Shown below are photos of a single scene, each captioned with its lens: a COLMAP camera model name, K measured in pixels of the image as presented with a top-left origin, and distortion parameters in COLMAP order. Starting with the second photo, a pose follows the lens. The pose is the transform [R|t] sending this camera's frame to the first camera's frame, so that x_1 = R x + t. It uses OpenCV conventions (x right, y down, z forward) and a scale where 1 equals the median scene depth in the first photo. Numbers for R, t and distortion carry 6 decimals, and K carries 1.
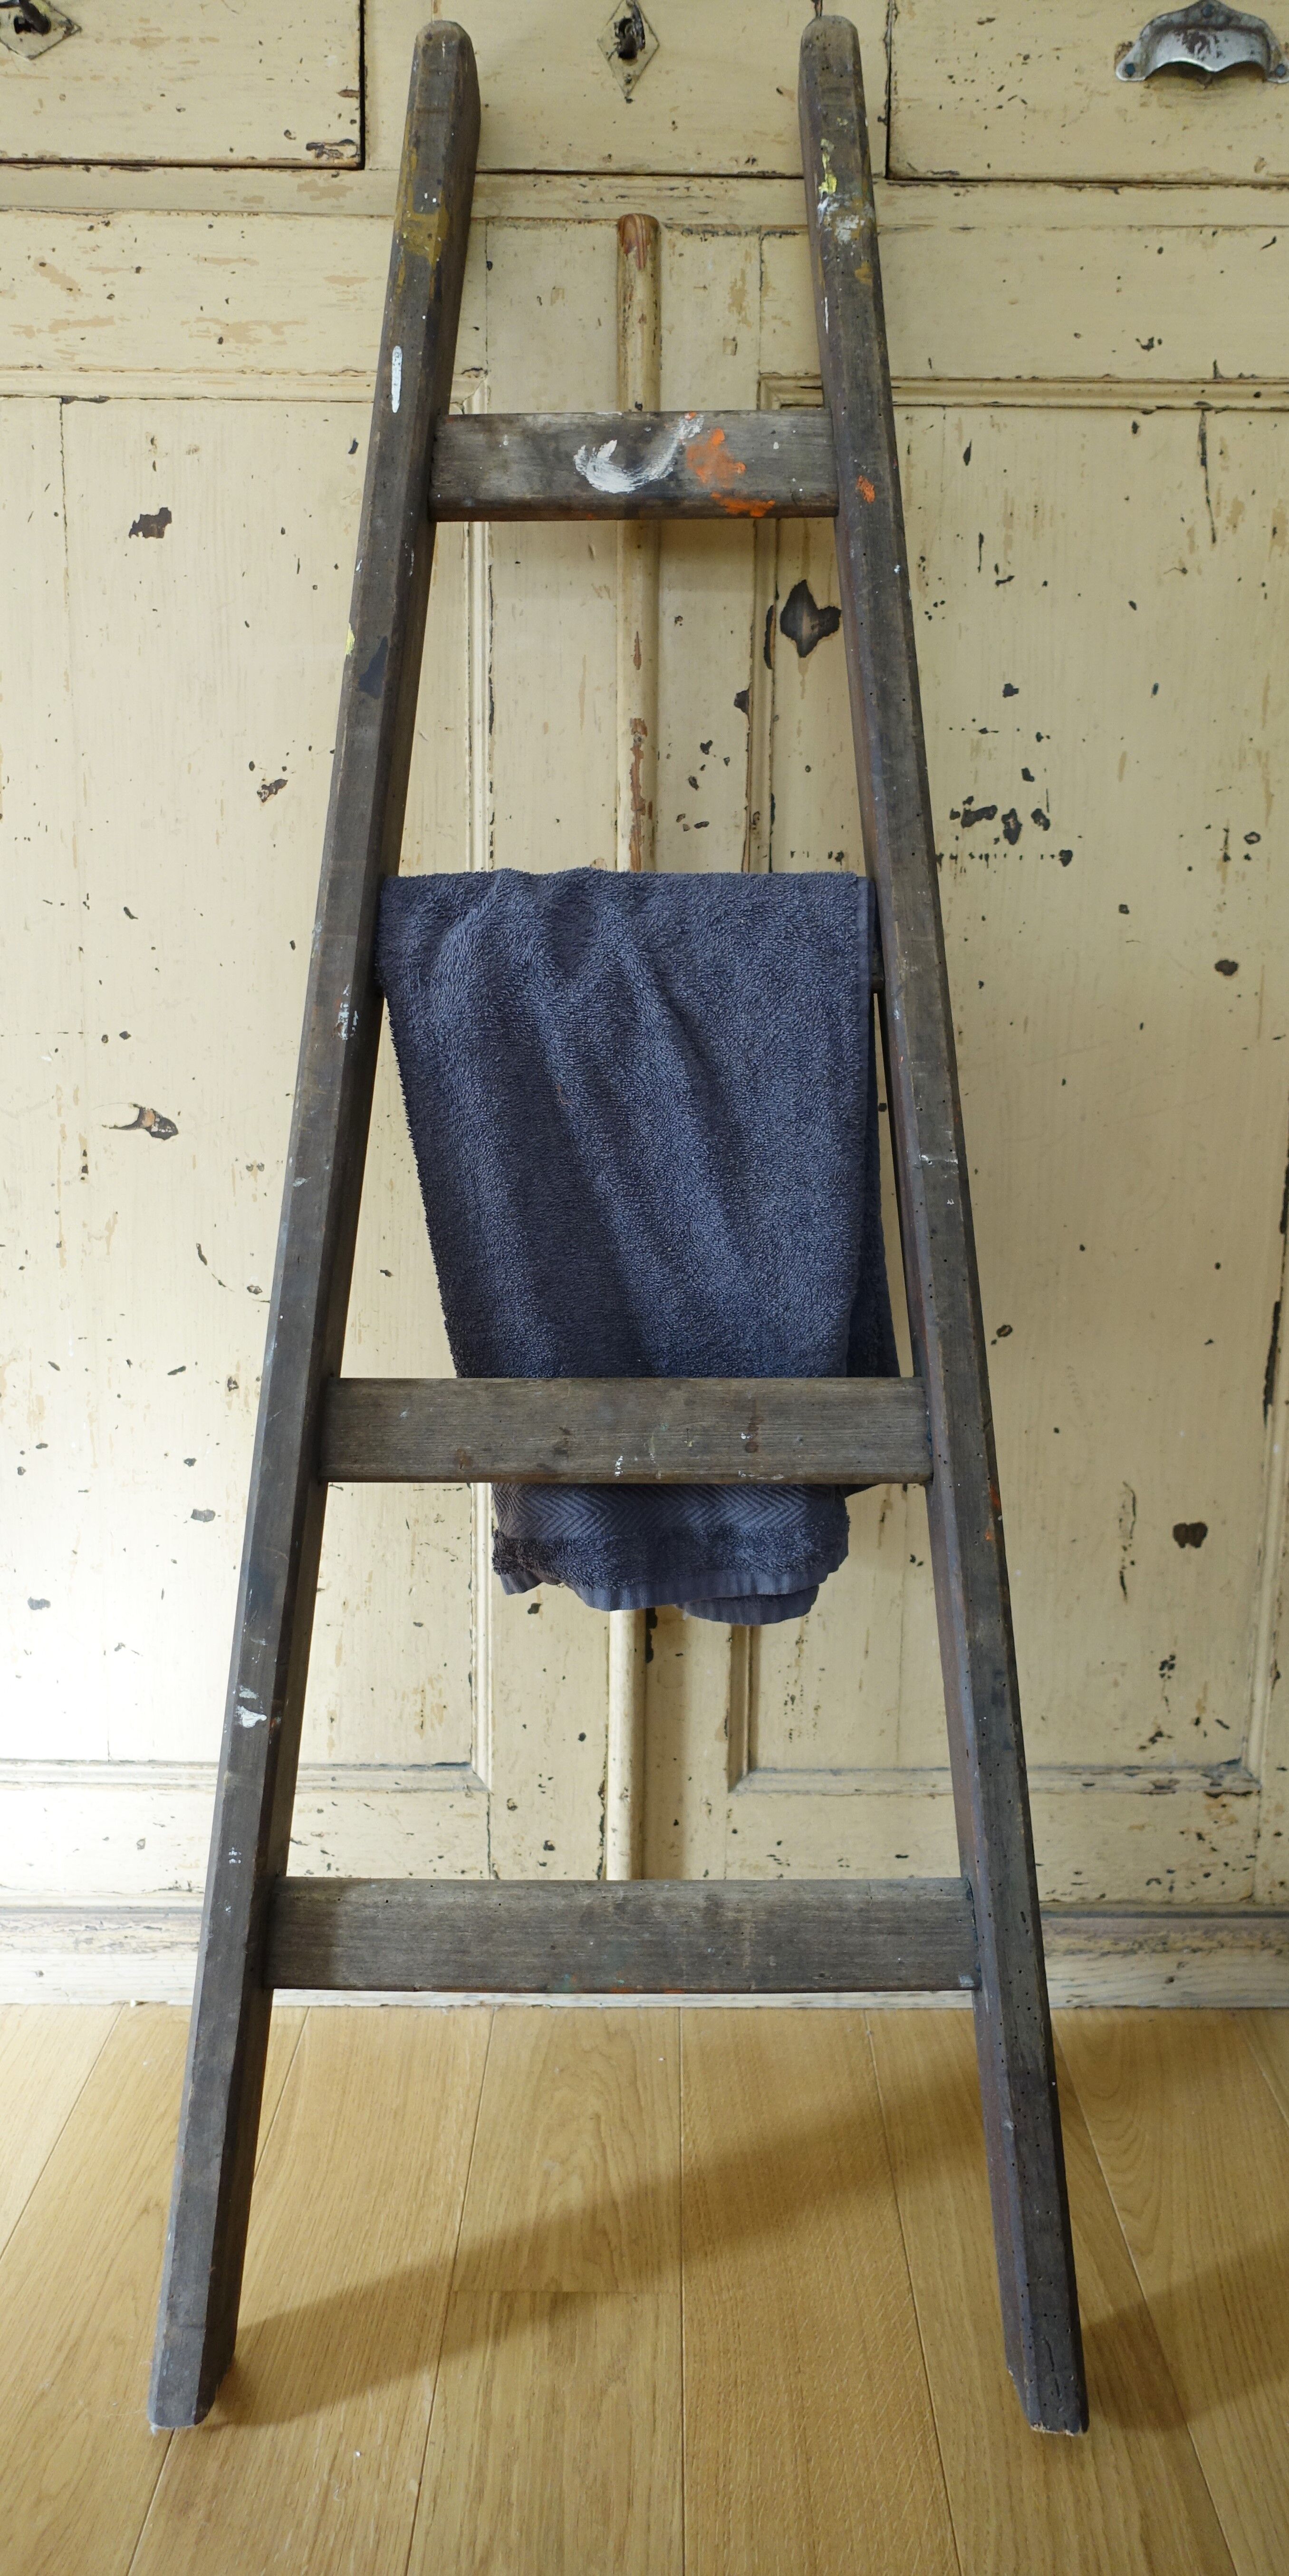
lens RADIAL K [[1840.3, 0, 665.2], [0, 1840.3, 1282.4], [0, 0, 1]] dist [0.004253, 0.008233]
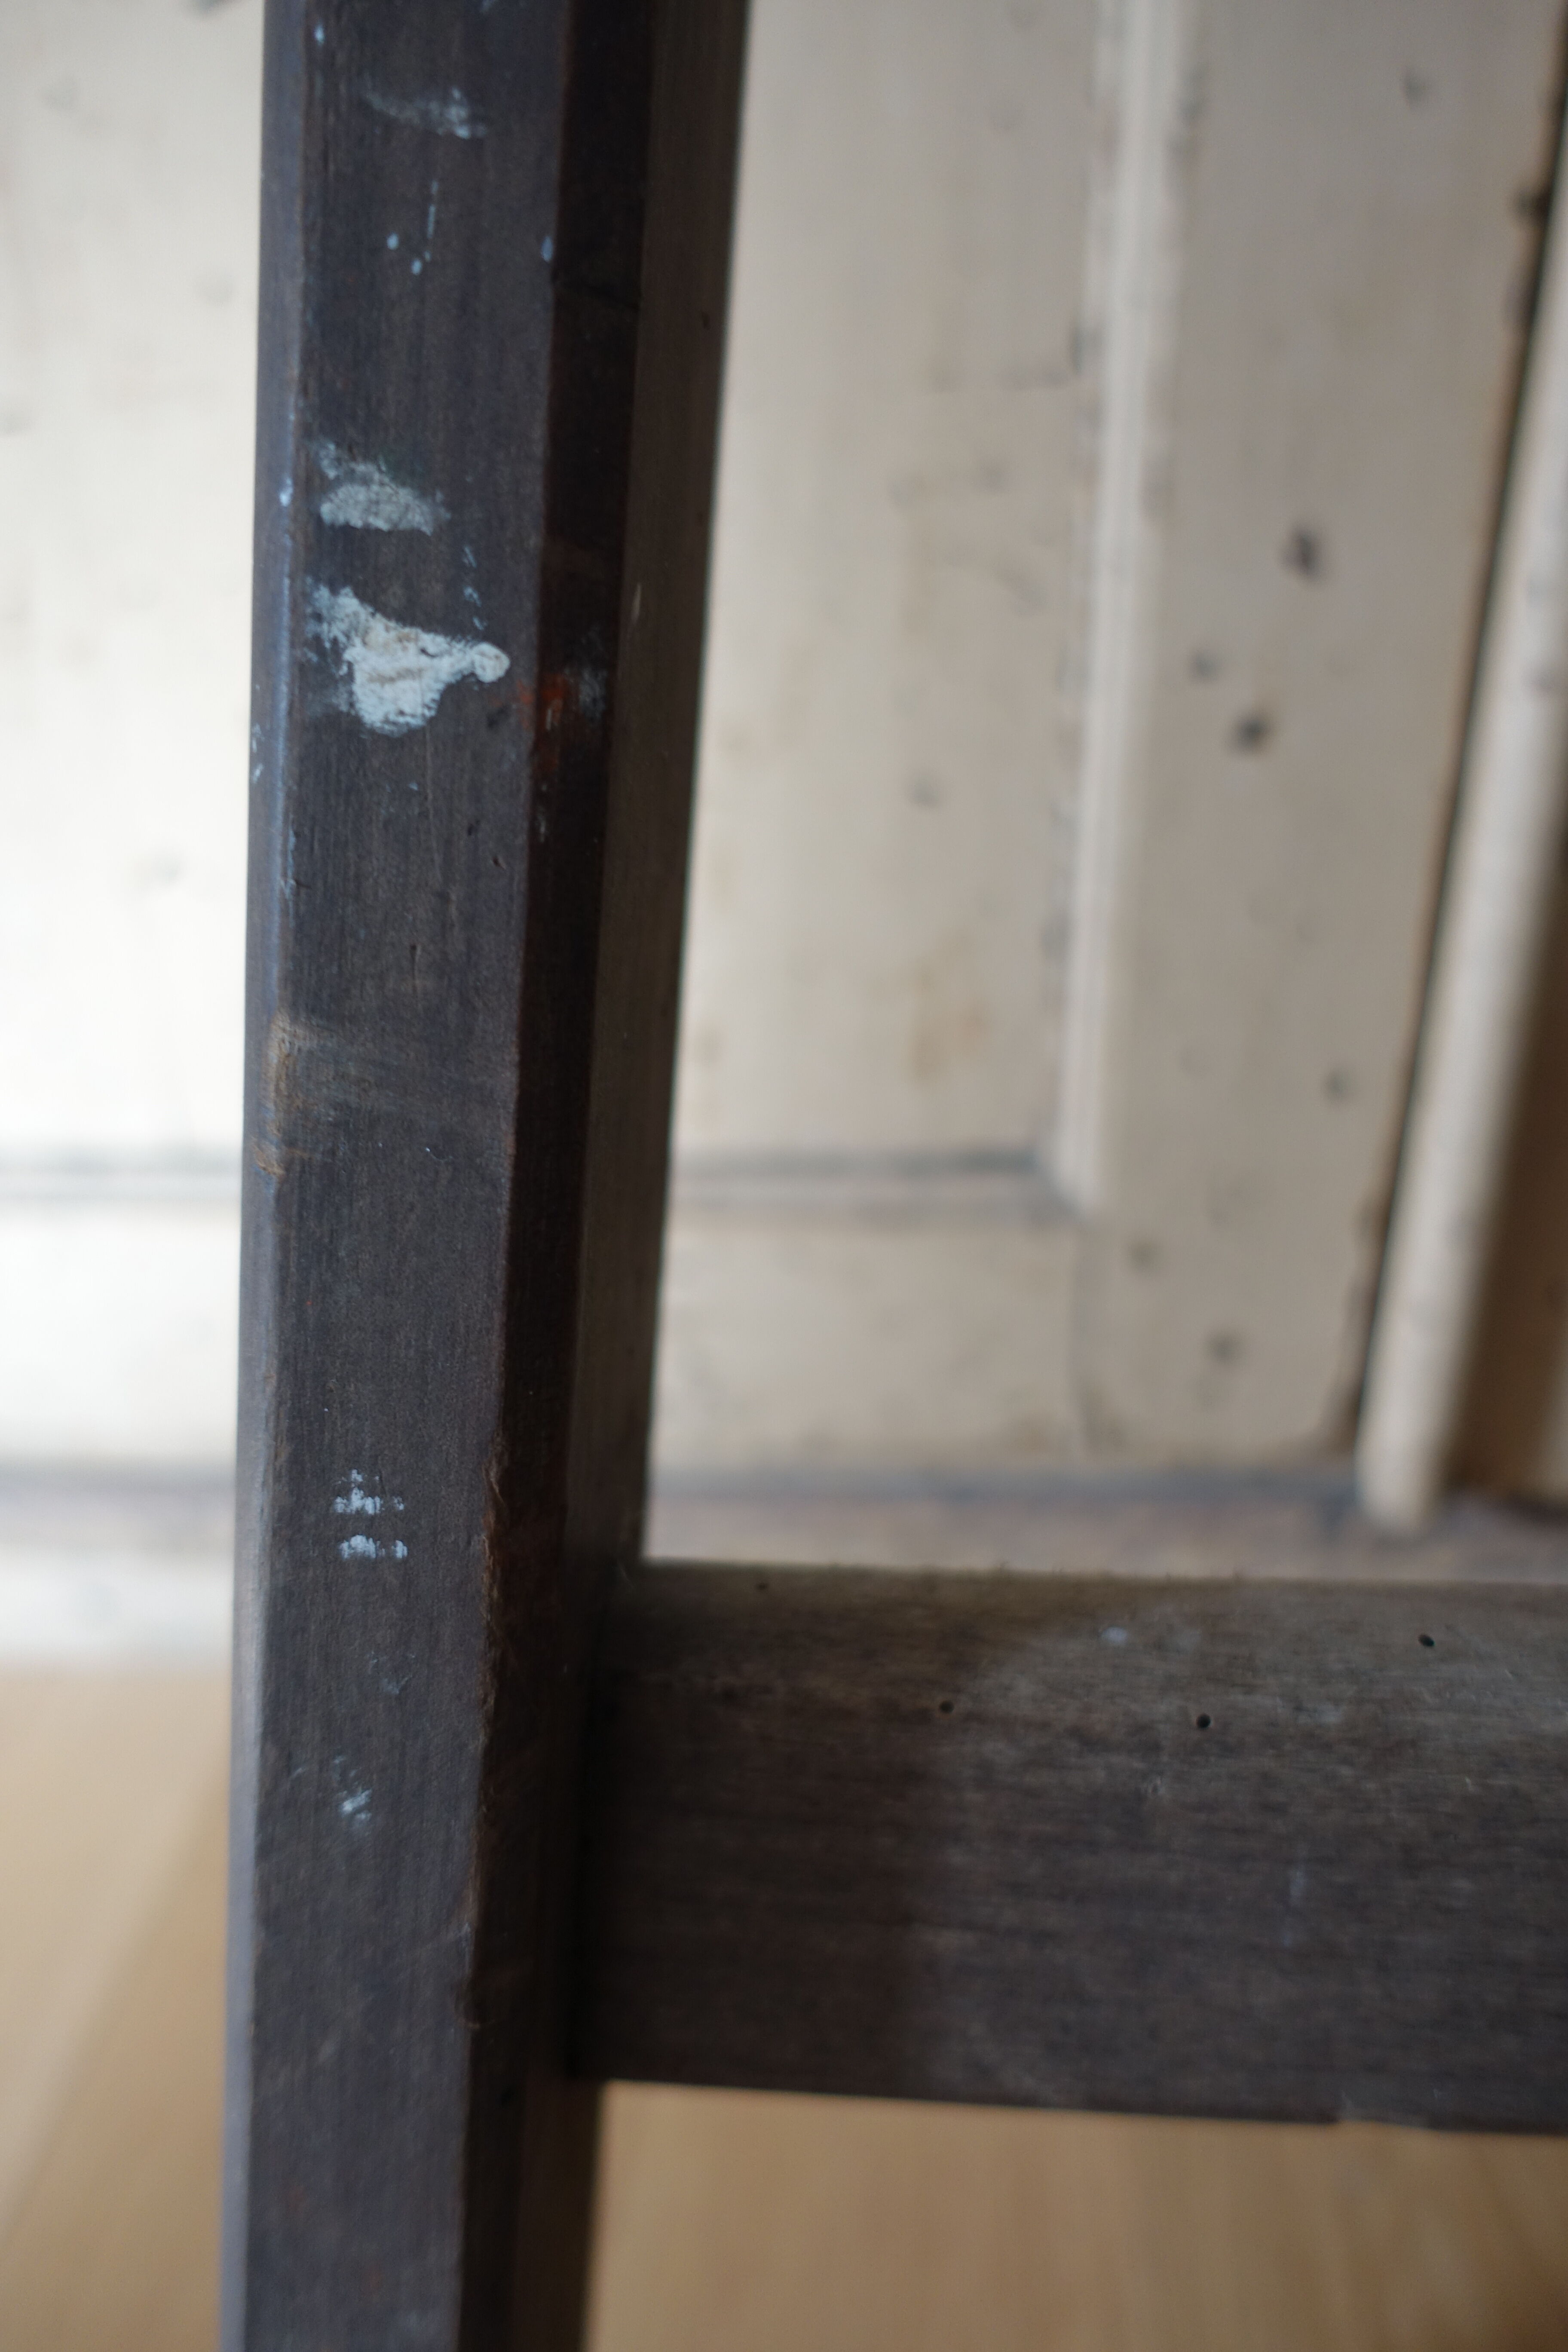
lens RADIAL K [[1604.8, 0, 784.0], [0, 1604.8, 1176.0], [0, 0, 1]] dist [-0.002026, -0.000114]
pose [[0.997827, -0.005623, -0.065646, -0.182992], [0.019922, 0.975463, 0.219259, 0.245261], [0.062802, -0.220091, 0.973456, 0.851019]]
